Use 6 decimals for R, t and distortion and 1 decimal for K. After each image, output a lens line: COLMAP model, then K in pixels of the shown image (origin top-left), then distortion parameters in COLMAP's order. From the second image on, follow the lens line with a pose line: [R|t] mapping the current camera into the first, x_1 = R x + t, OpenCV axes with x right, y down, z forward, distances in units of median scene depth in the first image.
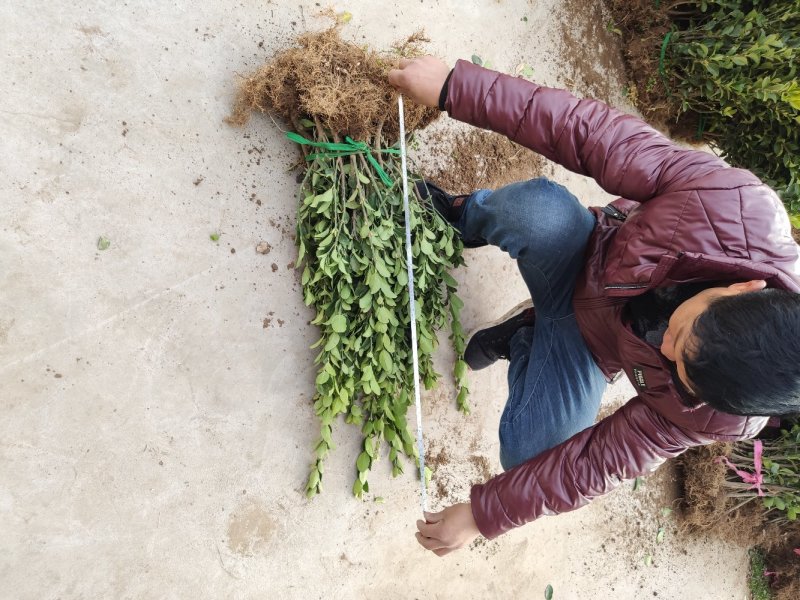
lens RADIAL K [[597.2, 0, 400.0], [0, 597.2, 300.0], [0, 0, 1]] dist [0.001629, 0.000922]
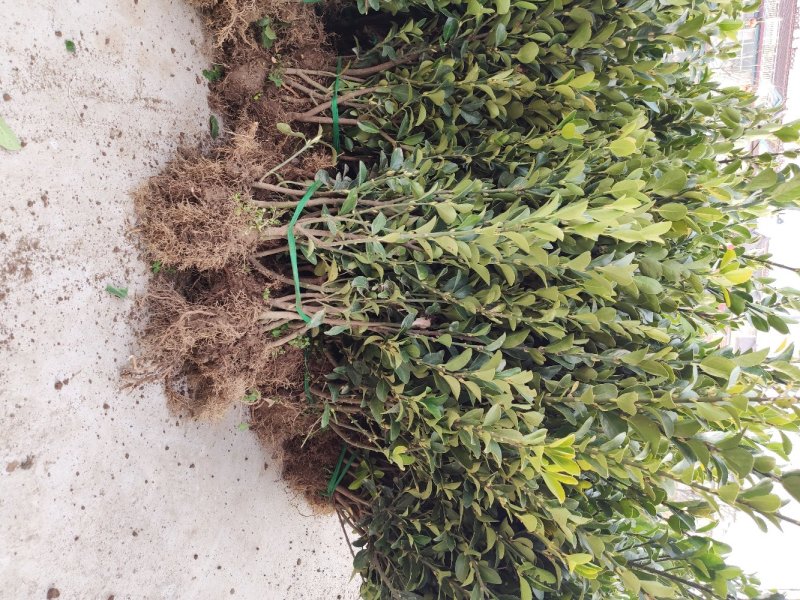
lens RADIAL K [[597.2, 0, 400.0], [0, 597.2, 300.0], [0, 0, 1]] dist [0.001629, 0.000922]
pose [[0.767784, 0.492993, 0.409226, 0.294679], [-0.204895, 0.794093, -0.572219, -0.141497], [-0.607064, 0.355492, 0.710703, 0.622336]]
